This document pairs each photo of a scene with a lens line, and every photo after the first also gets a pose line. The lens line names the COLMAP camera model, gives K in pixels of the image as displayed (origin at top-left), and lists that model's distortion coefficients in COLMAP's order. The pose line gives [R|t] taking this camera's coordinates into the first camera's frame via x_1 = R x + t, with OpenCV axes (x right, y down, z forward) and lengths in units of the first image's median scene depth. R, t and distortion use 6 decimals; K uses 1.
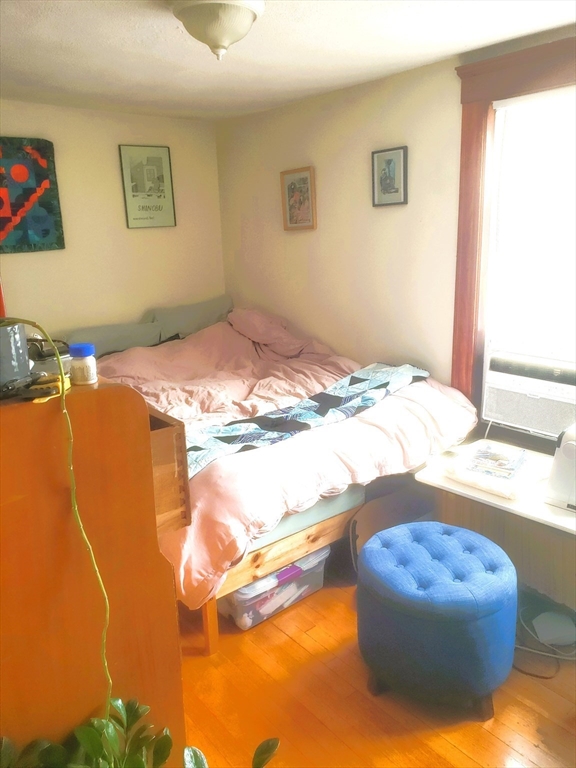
lens RADIAL K [[581.9, 0, 303.1], [0, 581.9, 373.7], [0, 0, 1]] dist [0.095015, -0.166823]
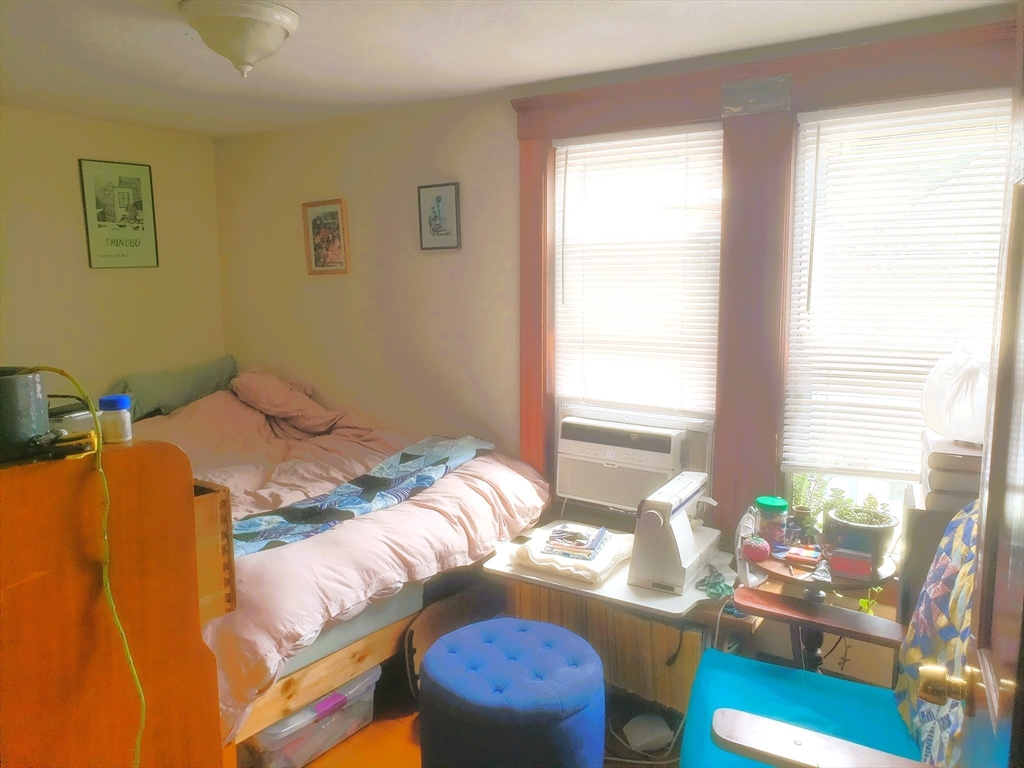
lens RADIAL K [[771.3, 0, 512.0], [0, 771.3, 384.0], [0, 0, 1]] dist [0.092716, -0.201057]
pose [[0.969899, -0.011963, 0.243213, -0.028827], [0.037352, 0.994281, -0.100047, 0.023063], [-0.240625, 0.106120, 0.964800, -0.084769]]
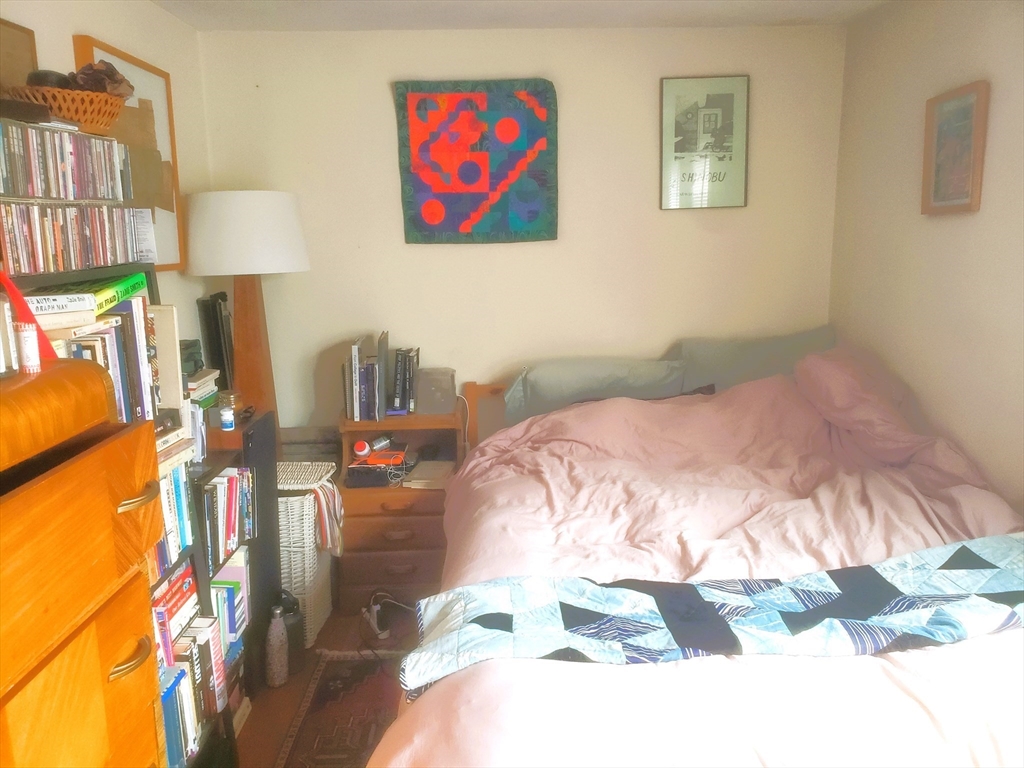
lens RADIAL K [[791.1, 0, 512.0], [0, 791.1, 384.0], [0, 0, 1]] dist [0.008951, -0.029856]
pose [[0.762661, 0.146727, -0.629937, 0.194670], [-0.165336, 0.985798, 0.029443, -0.082720], [0.625310, 0.081696, 0.776088, 0.347816]]
